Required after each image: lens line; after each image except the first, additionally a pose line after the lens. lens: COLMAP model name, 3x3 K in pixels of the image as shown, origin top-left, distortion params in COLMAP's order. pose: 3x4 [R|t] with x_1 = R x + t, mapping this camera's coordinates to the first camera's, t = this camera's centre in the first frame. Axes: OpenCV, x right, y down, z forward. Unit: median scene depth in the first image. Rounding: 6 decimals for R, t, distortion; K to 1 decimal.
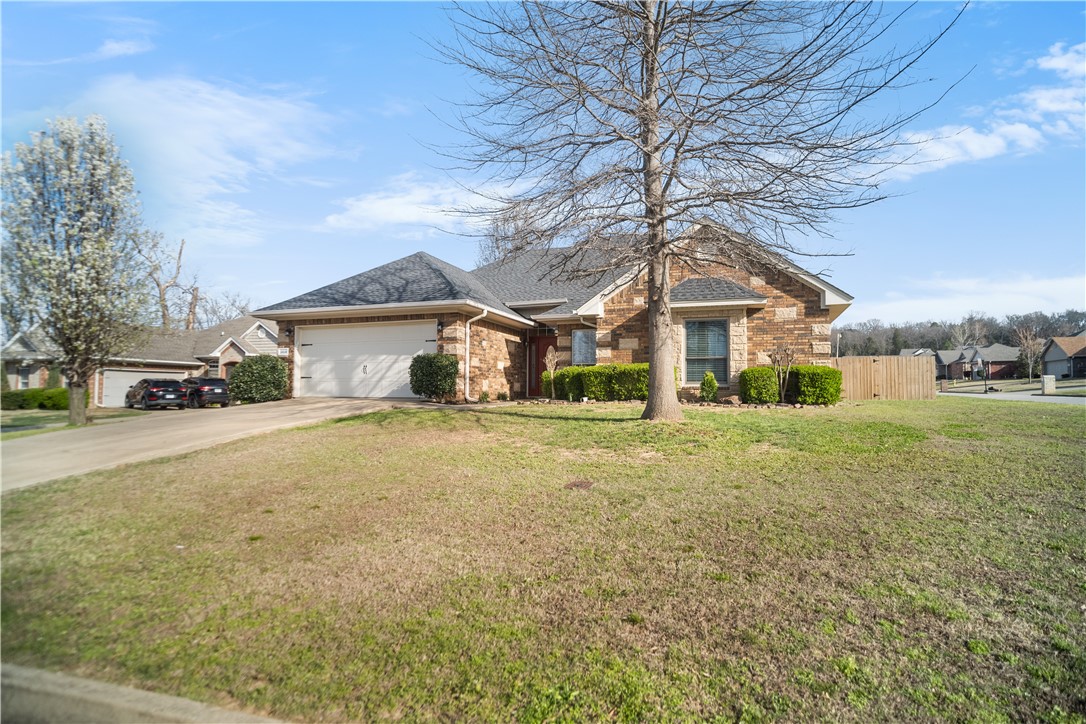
lens RADIAL K [[556.4, 0, 542.0], [0, 556.4, 369.9], [0, 0, 1]] dist [-0.068872, 0.052859]
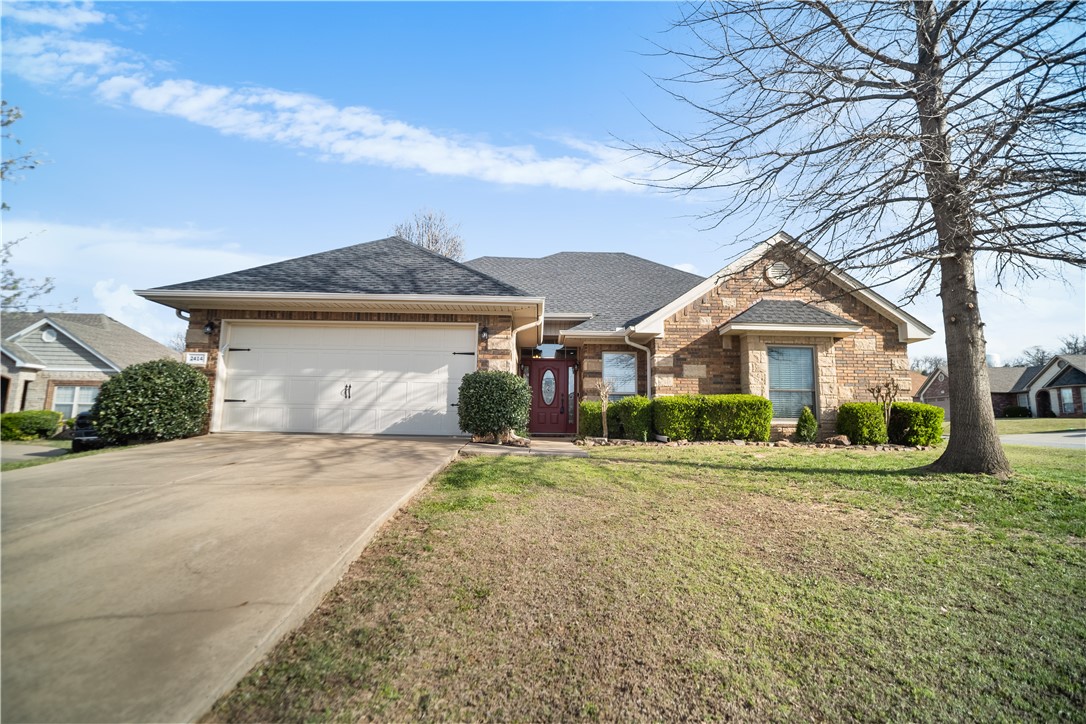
lens RADIAL K [[549.4, 0, 543.0], [0, 549.4, 362.0], [0, 0, 1]] dist [-0.062991, 0.050008]
pose [[0.939394, 0.052054, 0.338866, -0.331695], [-0.026320, 0.996439, -0.080100, 0.010742], [-0.341829, 0.066326, 0.937419, 0.310563]]
